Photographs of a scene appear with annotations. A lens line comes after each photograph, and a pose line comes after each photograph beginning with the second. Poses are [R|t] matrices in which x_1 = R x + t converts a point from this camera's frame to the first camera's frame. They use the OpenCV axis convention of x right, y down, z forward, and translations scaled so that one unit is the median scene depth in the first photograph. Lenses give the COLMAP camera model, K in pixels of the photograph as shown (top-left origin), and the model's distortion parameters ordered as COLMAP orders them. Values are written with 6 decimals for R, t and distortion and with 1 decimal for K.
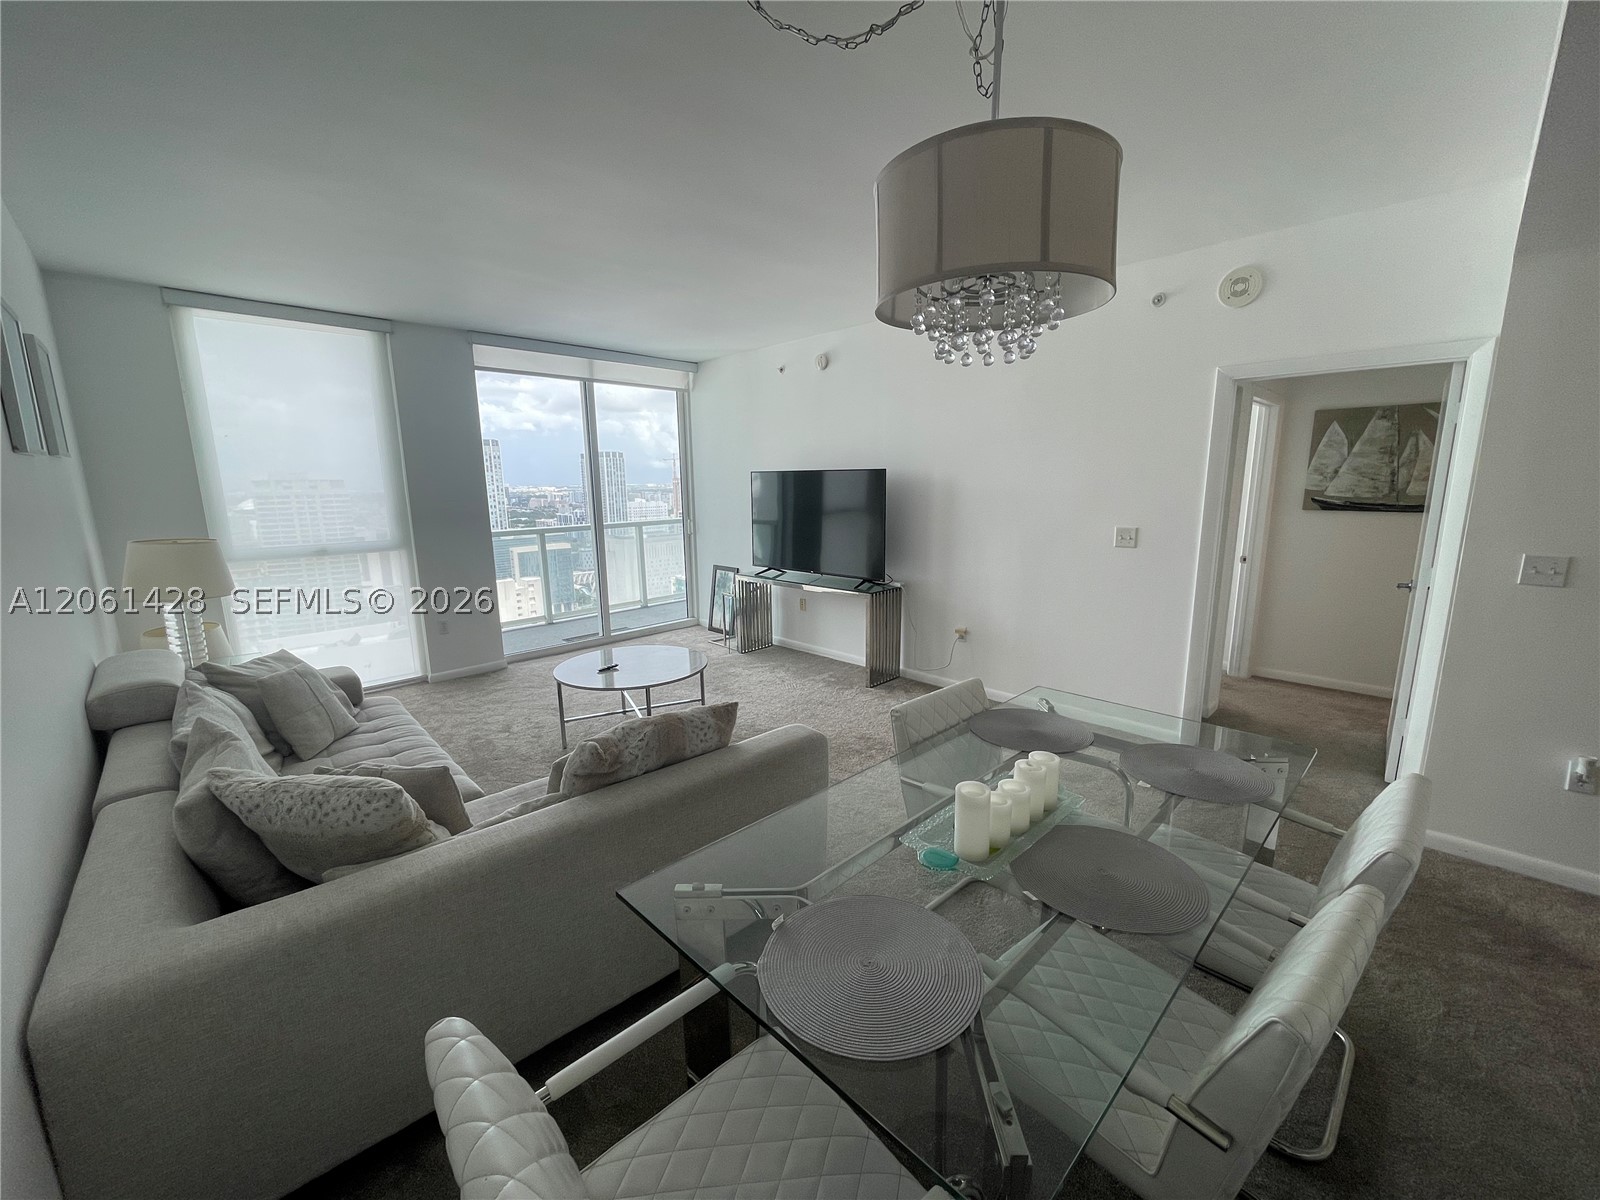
lens RADIAL K [[645.9, 0, 793.2], [0, 645.9, 603.4], [0, 0, 1]] dist [-0.000299, 0.000049]
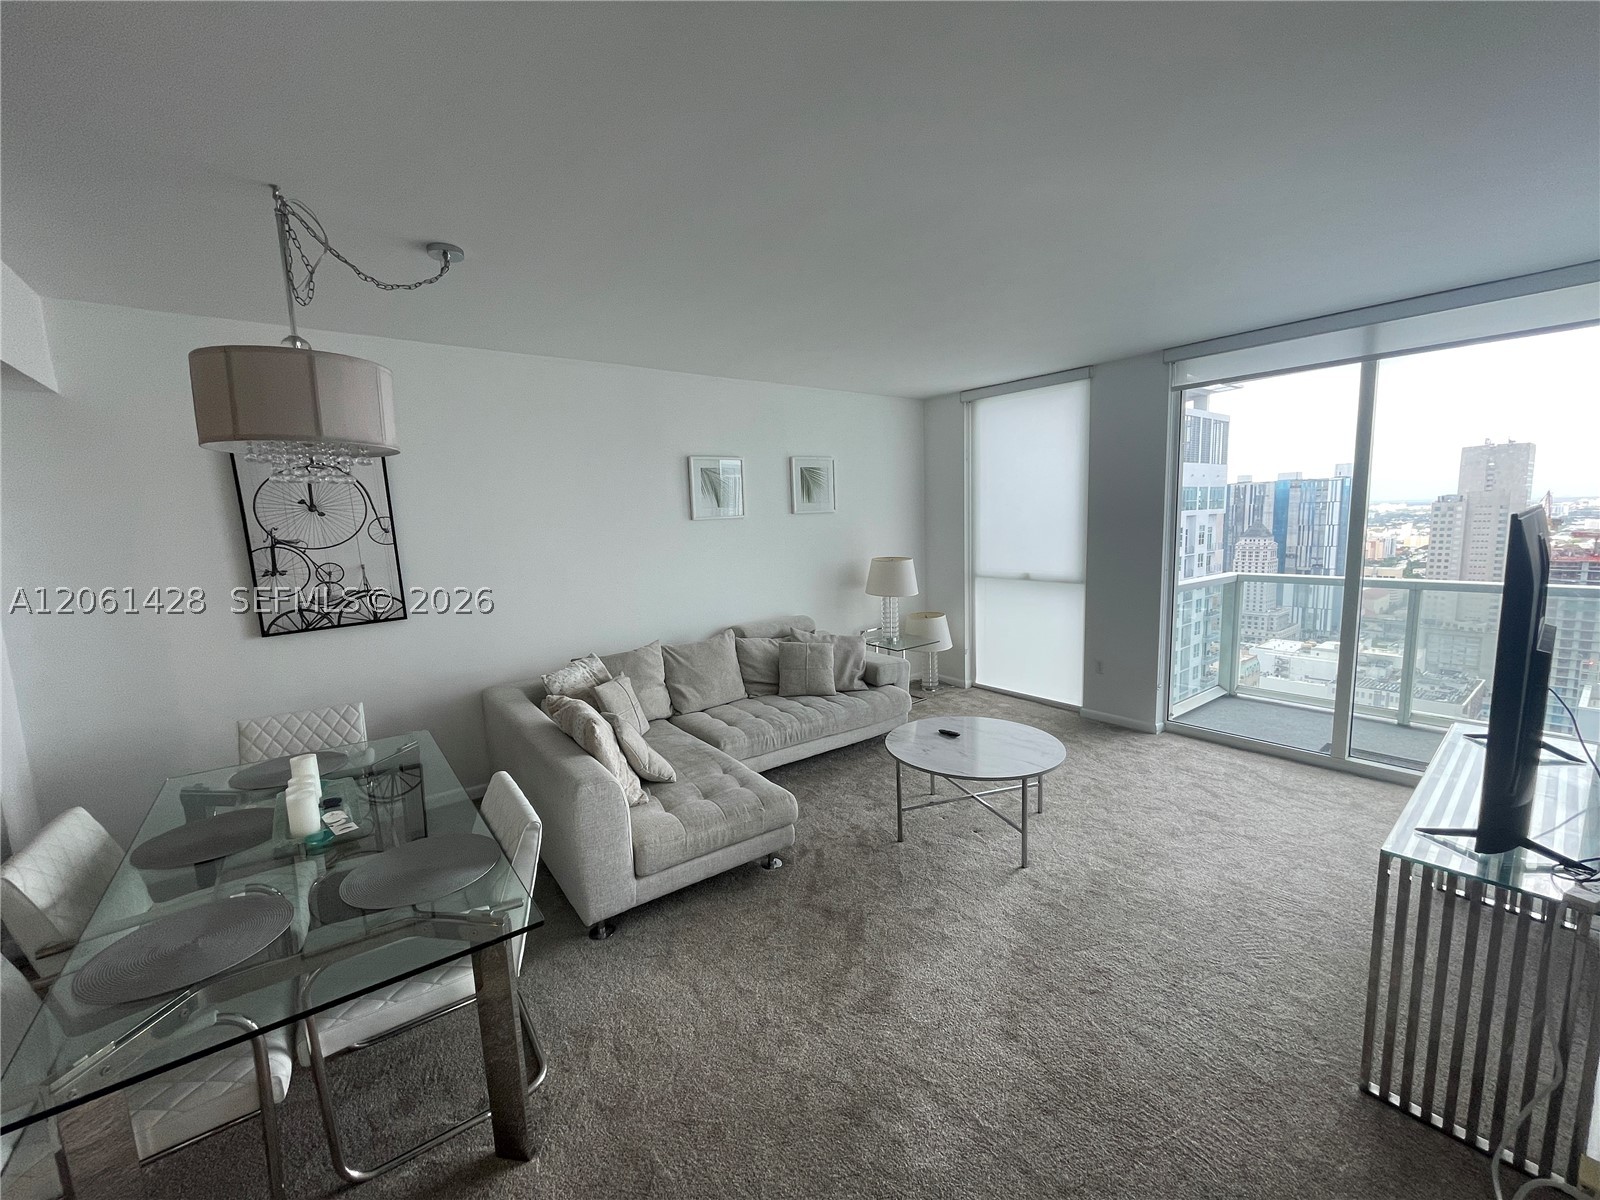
lens RADIAL K [[642.7, 0, 800.0], [0, 642.7, 600.0], [0, 0, 1]] dist [-0.001577, -0.000418]
pose [[-0.107812, 0.144079, -0.983676, 0.454192], [-0.154809, 0.974940, 0.159767, -0.148155], [0.982044, 0.169506, -0.082805, 0.624732]]
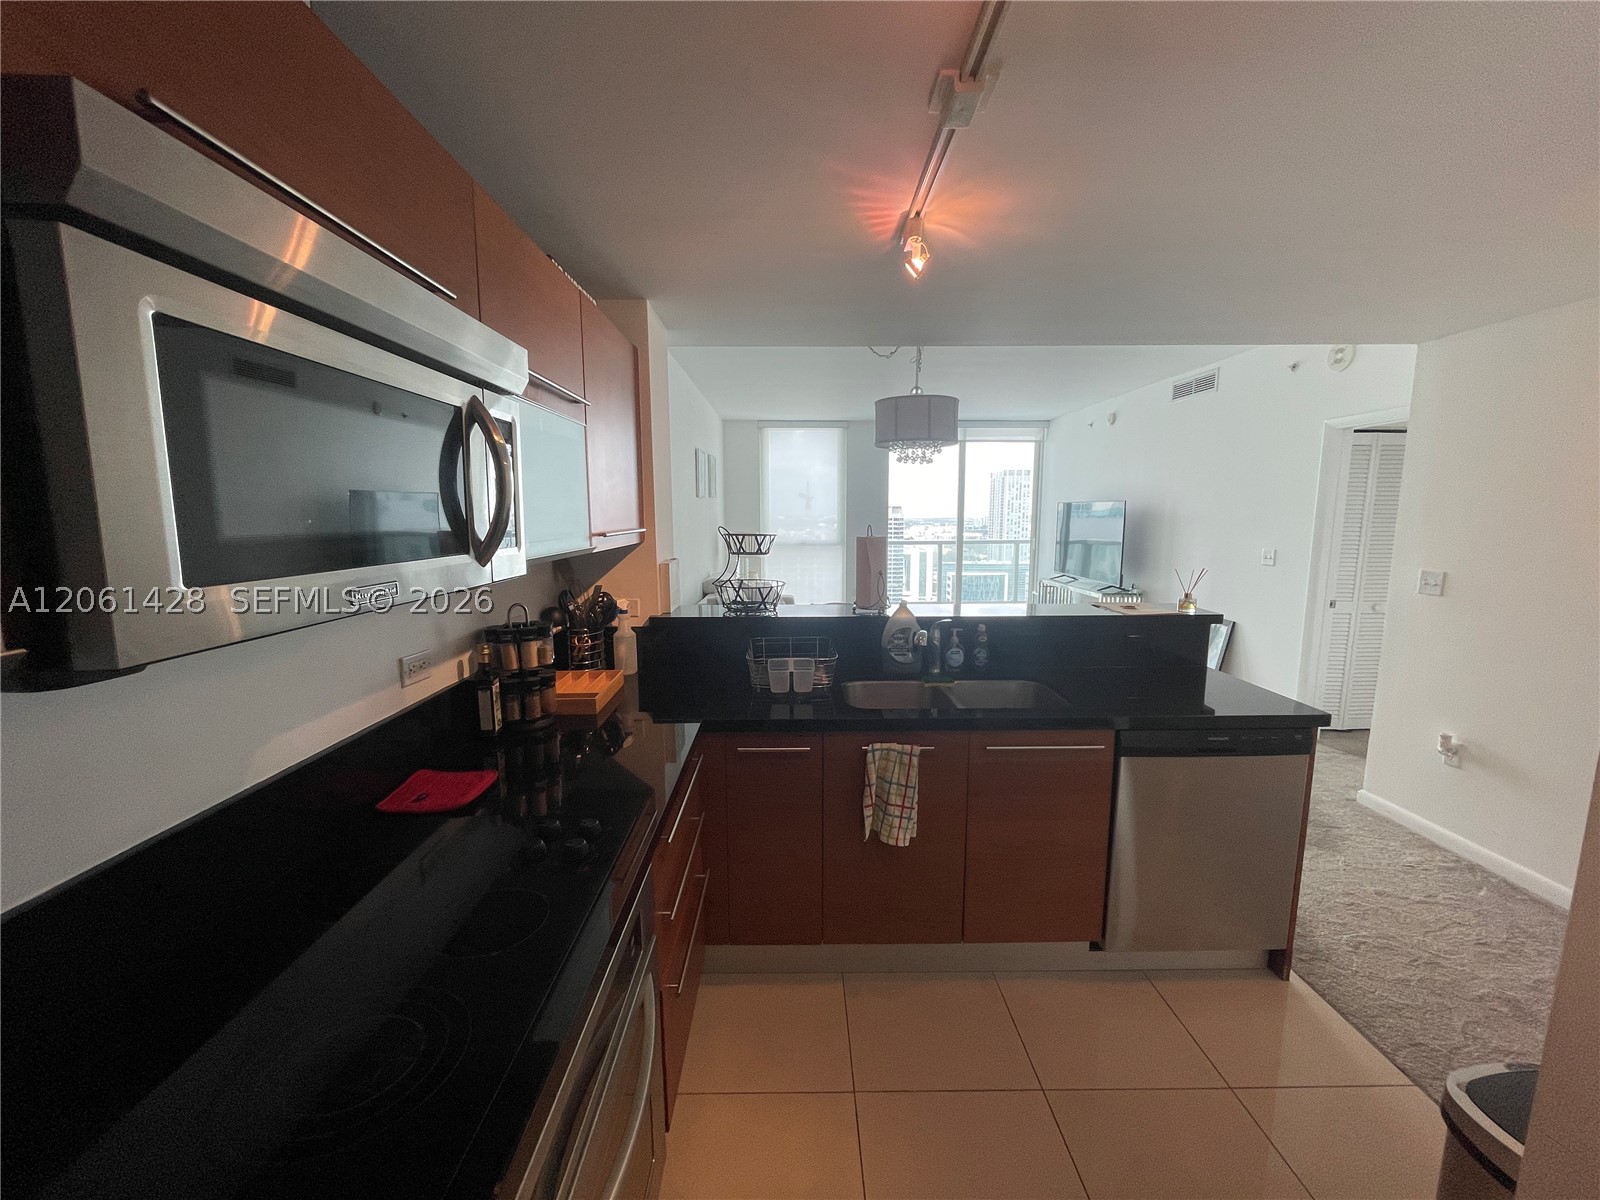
lens RADIAL K [[637.1, 0, 796.6], [0, 637.1, 599.7], [0, 0, 1]] dist [-0.003177, -0.000304]
pose [[0.720357, 0.105071, -0.685599, 0.519981], [-0.136021, 0.990666, 0.008908, 0.064882], [0.680136, 0.086839, 0.727925, -0.346990]]
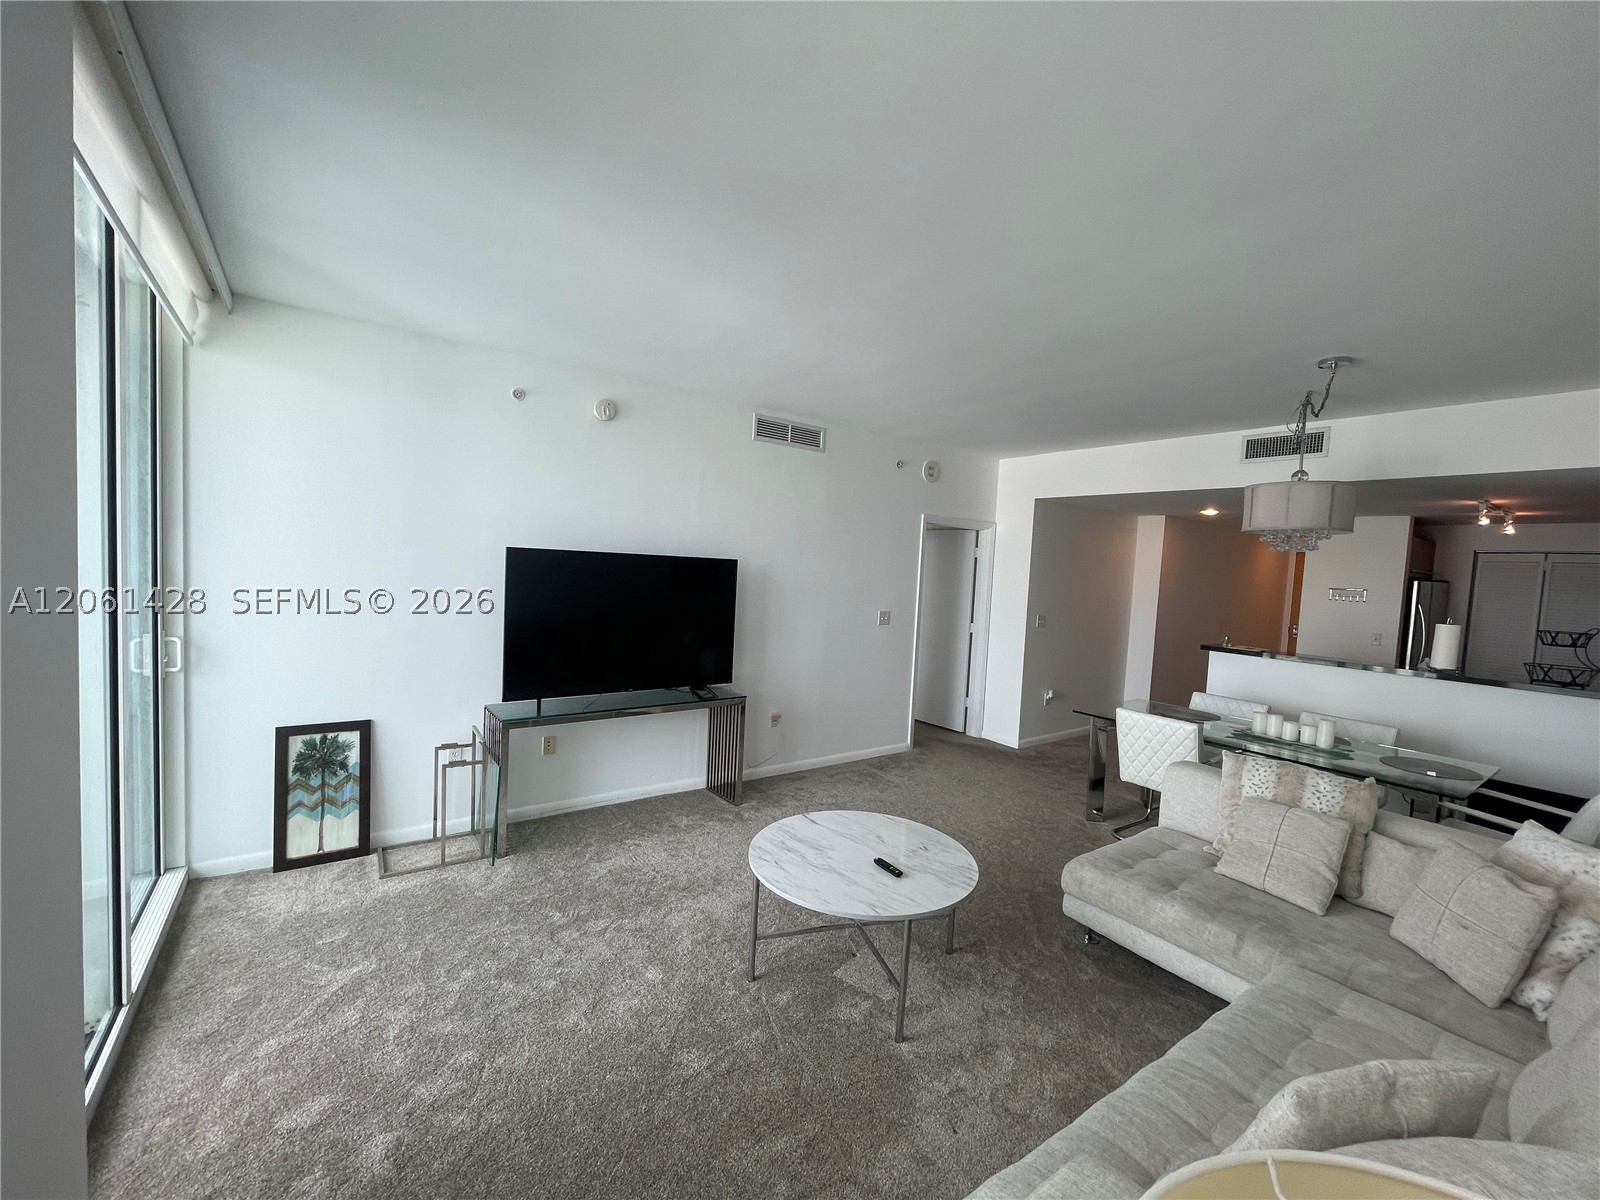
lens RADIAL K [[647.6, 0, 805.7], [0, 647.6, 603.5], [0, 0, 1]] dist [-0.001539, -0.000210]
pose [[0.139910, -0.039037, 0.989394, -0.692079], [0.137158, 0.990354, 0.019679, -0.138276], [-0.980619, 0.132950, 0.143915, 0.713750]]
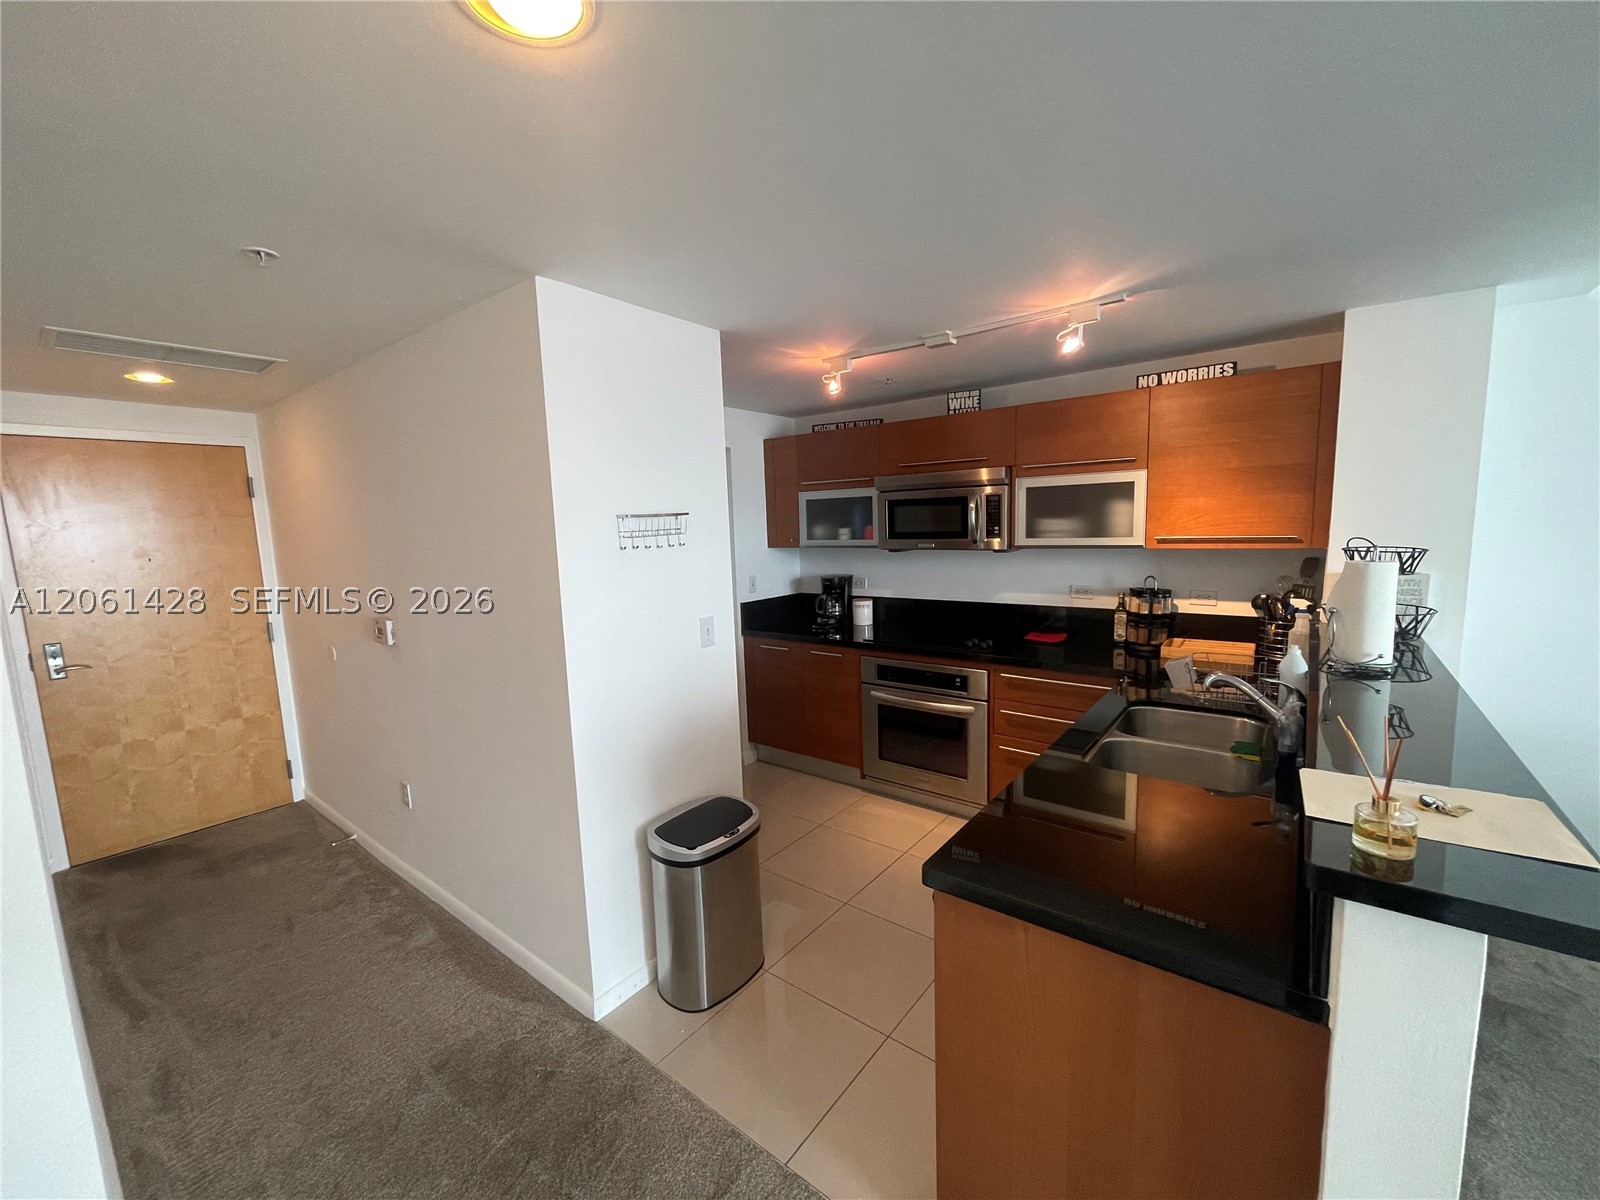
lens RADIAL K [[647.6, 0, 805.7], [0, 647.6, 603.5], [0, 0, 1]] dist [-0.001539, -0.000210]
pose [[-0.988688, 0.062280, -0.136447, 0.570669], [0.016335, 0.949015, 0.314806, -0.081133], [0.149097, 0.309016, -0.939297, 0.337016]]
